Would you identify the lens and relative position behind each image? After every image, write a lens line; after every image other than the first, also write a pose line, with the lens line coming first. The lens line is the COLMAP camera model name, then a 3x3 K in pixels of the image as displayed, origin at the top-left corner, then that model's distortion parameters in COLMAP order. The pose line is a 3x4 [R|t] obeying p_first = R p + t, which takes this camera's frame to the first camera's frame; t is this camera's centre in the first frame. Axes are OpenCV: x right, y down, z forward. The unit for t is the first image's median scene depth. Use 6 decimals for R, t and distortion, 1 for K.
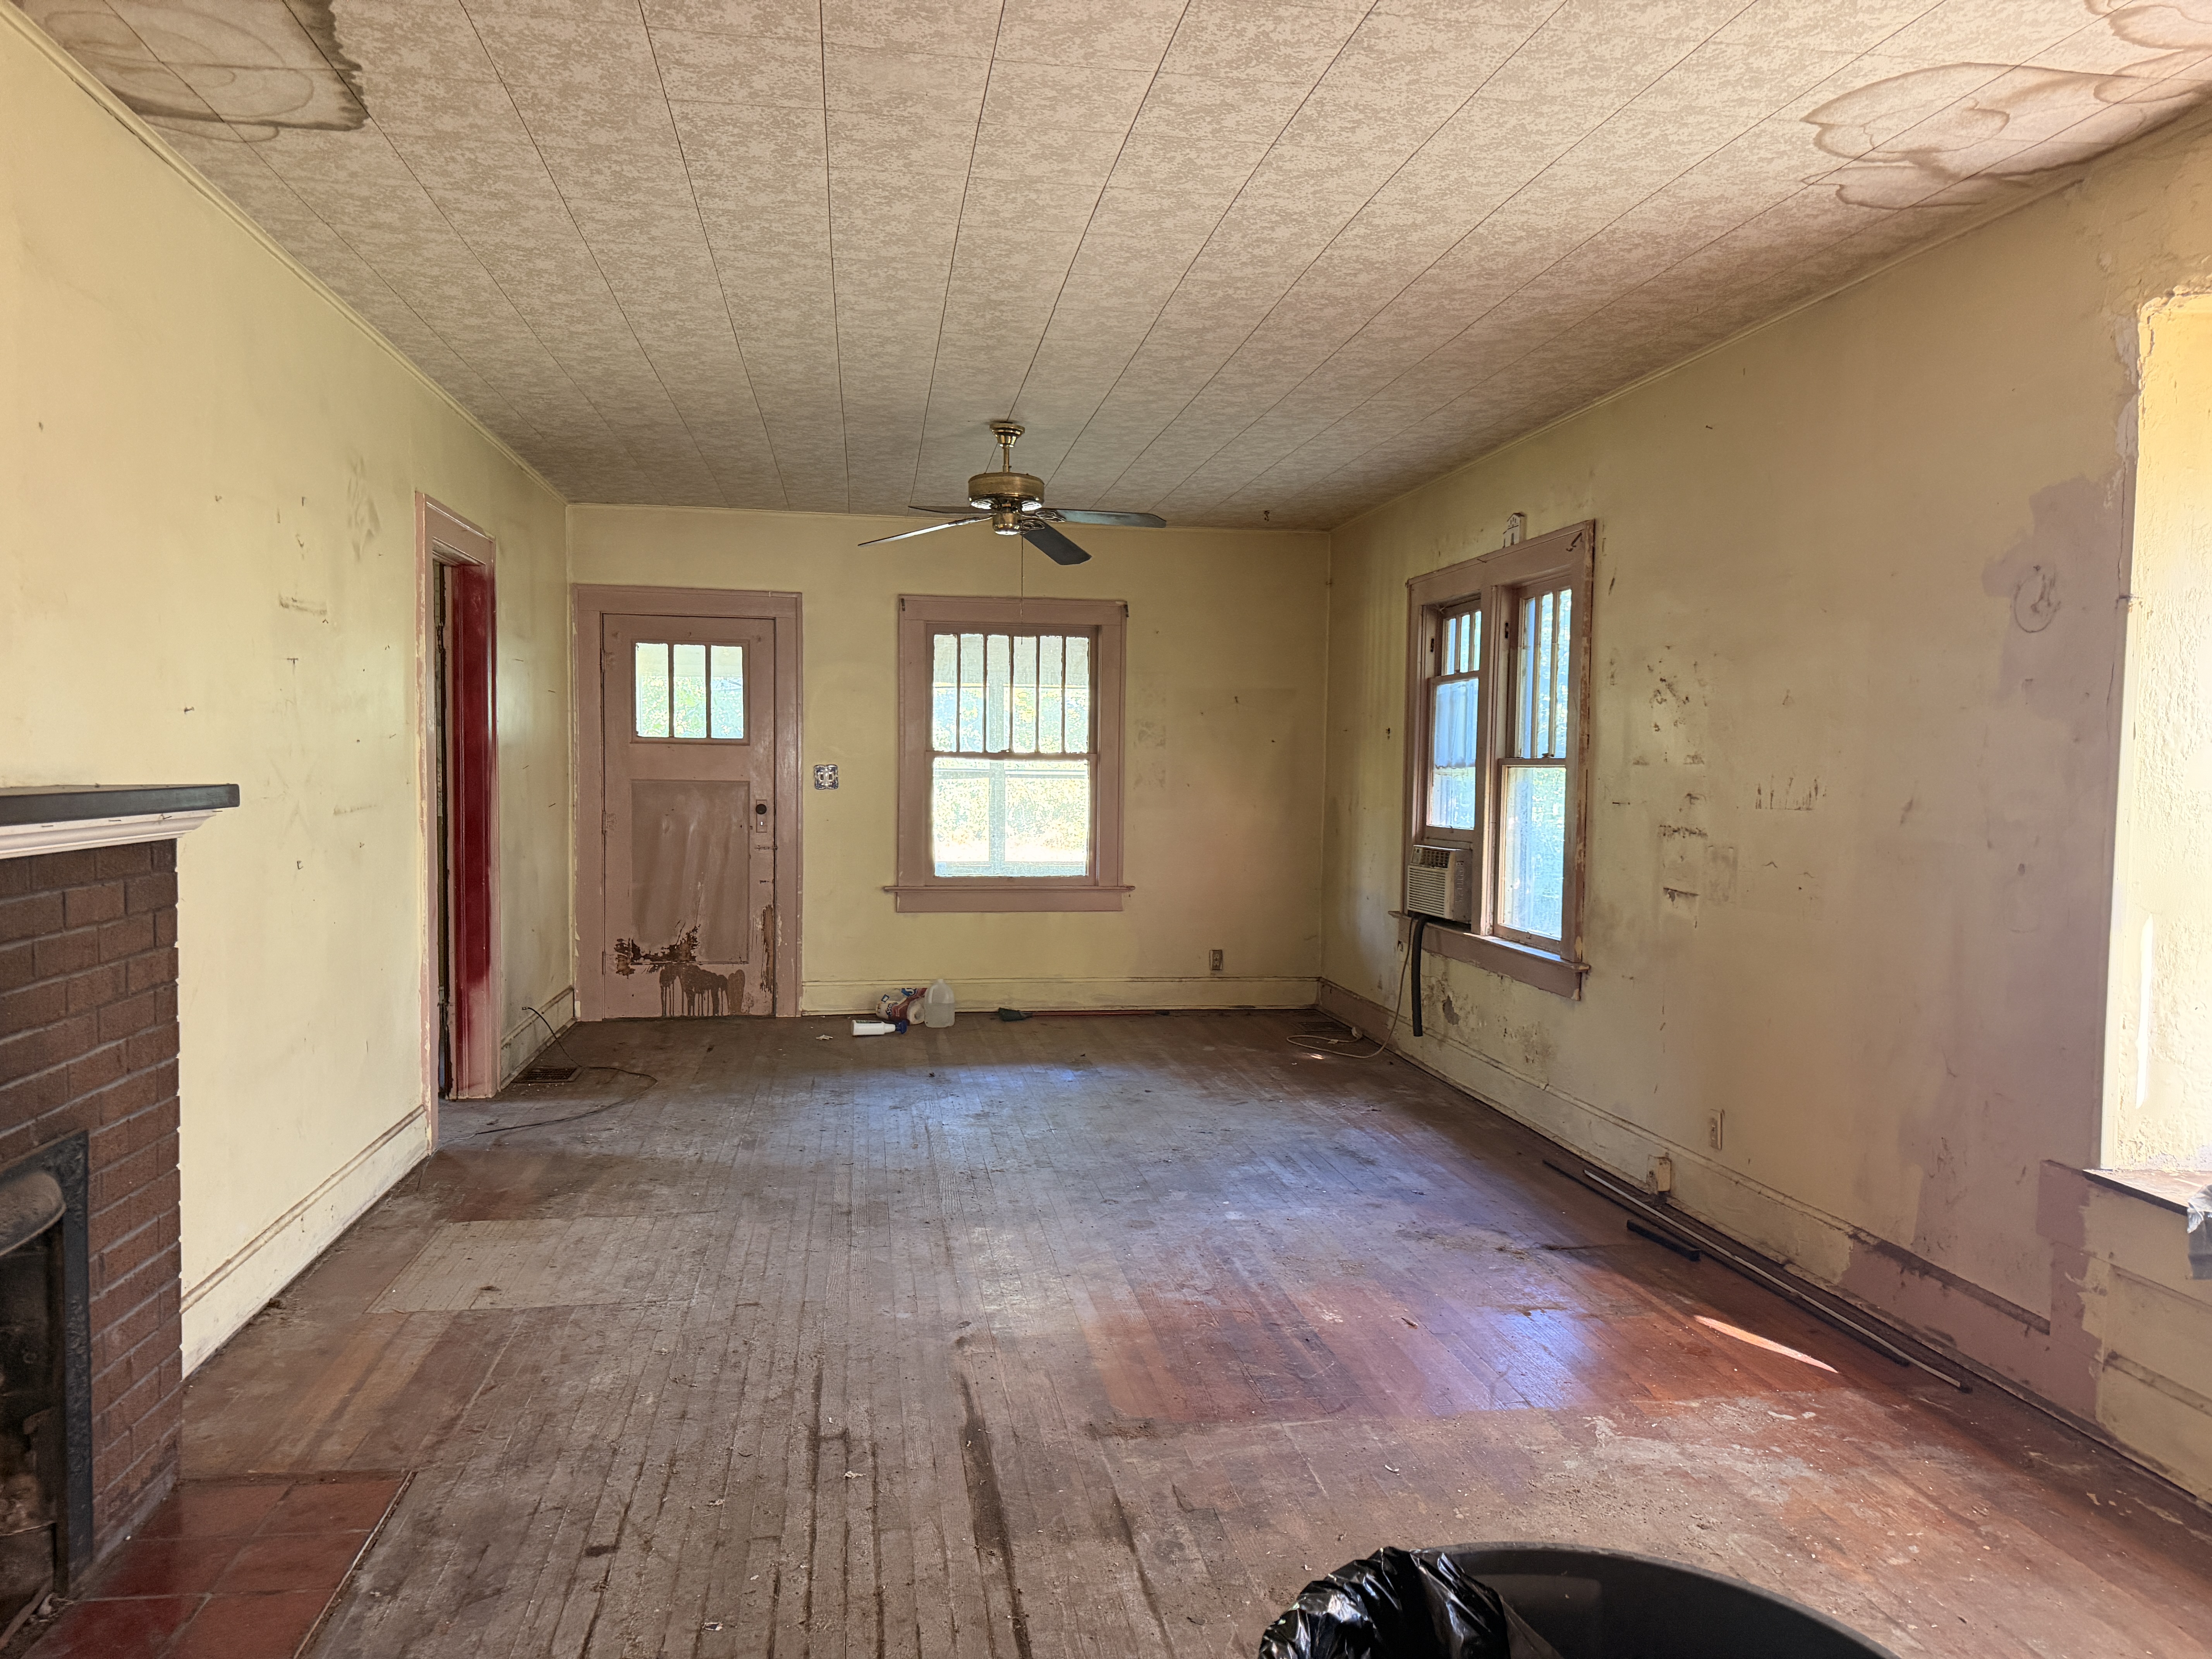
lens RADIAL K [[1527.9, 0, 1100.7], [0, 1527.9, 834.6], [0, 0, 1]] dist [0.011712, -0.011403]
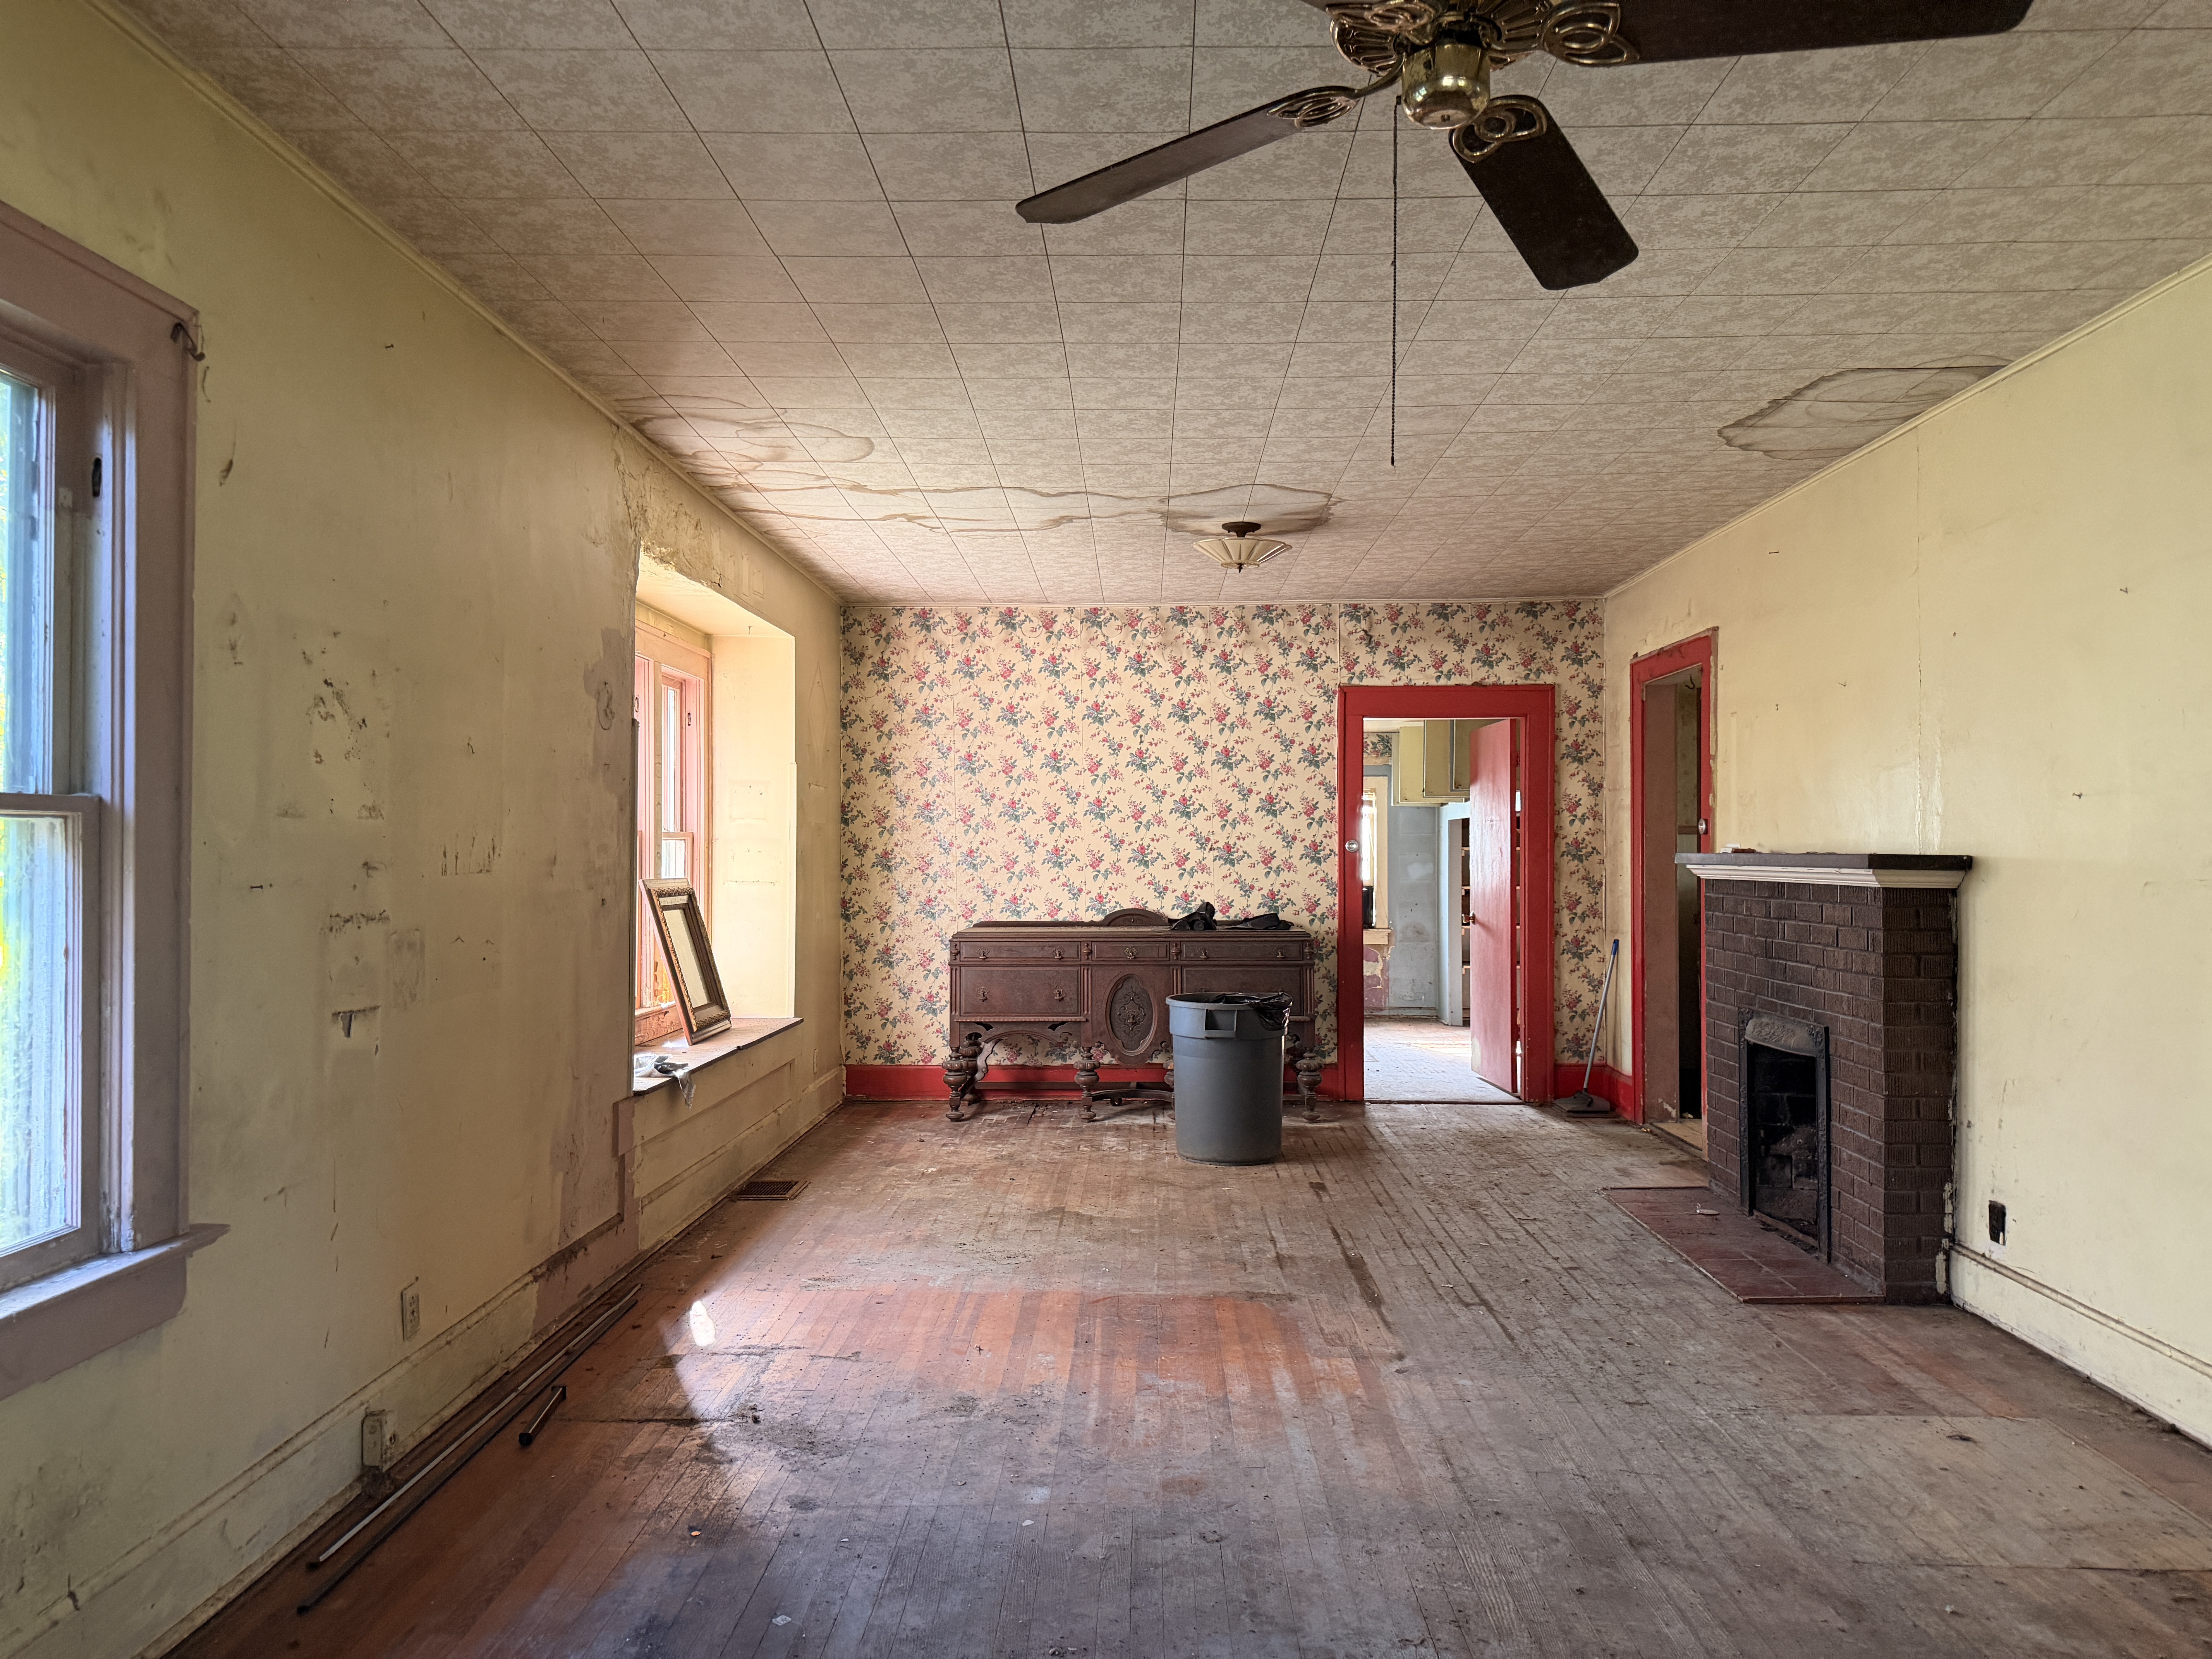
lens RADIAL K [[1527.9, 0, 1095.0], [0, 1527.9, 828.5], [0, 0, 1]] dist [0.011712, -0.011403]
pose [[-0.981550, -0.011362, 0.190866, -0.080833], [-0.004099, 0.999254, 0.038401, -0.089940], [-0.191160, 0.036910, -0.980865, 2.090191]]
